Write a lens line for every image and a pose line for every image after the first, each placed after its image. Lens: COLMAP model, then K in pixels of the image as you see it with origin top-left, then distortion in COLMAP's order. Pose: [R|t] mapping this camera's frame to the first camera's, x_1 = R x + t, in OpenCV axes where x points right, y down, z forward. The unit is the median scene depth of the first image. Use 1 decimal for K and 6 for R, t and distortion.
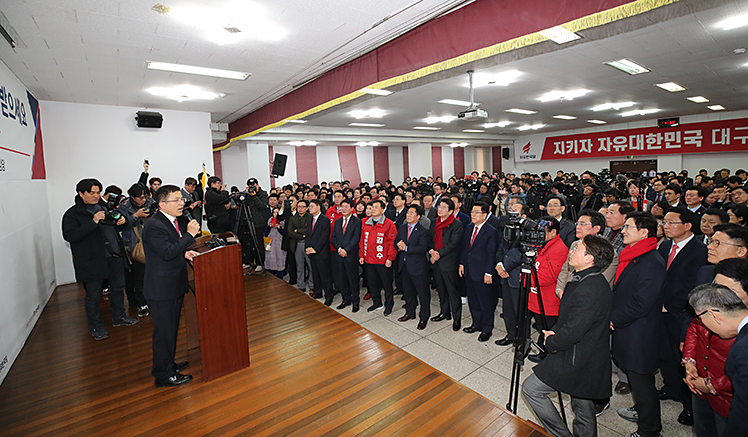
lens RADIAL K [[352.0, 0, 388.7], [0, 352.0, 189.9], [0, 0, 1]] dist [-0.015423, 0.003628]
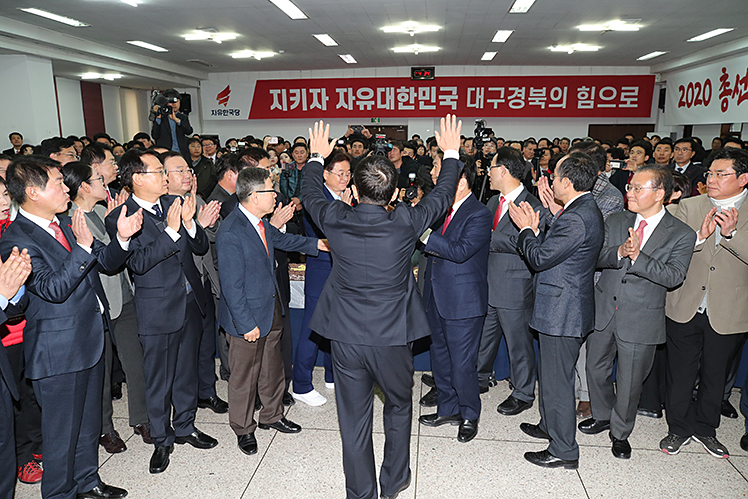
lens RADIAL K [[555.7, 0, 374.7], [0, 555.7, 248.5], [0, 0, 1]] dist [-0.017952, 0.033822]
pose [[0.710304, -0.100125, 0.696737, -0.101201], [0.017251, 0.992010, 0.124972, 0.021097], [-0.703683, -0.076749, 0.706356, 0.207413]]
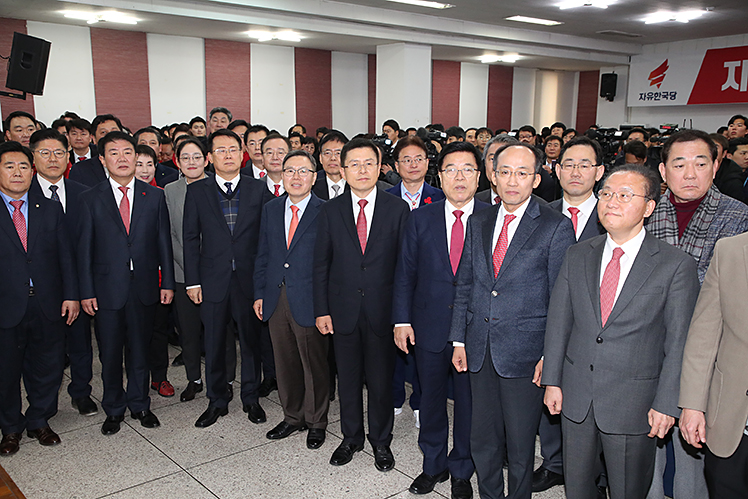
lens RADIAL K [[727.4, 0, 372.9], [0, 727.4, 254.0], [0, 0, 1]] dist [0.052665, 0.000000]
pose [[0.998576, 0.051707, 0.013116, 0.053541], [-0.052830, 0.992647, 0.108910, 0.022667], [-0.007388, -0.109448, 0.993965, 0.103035]]
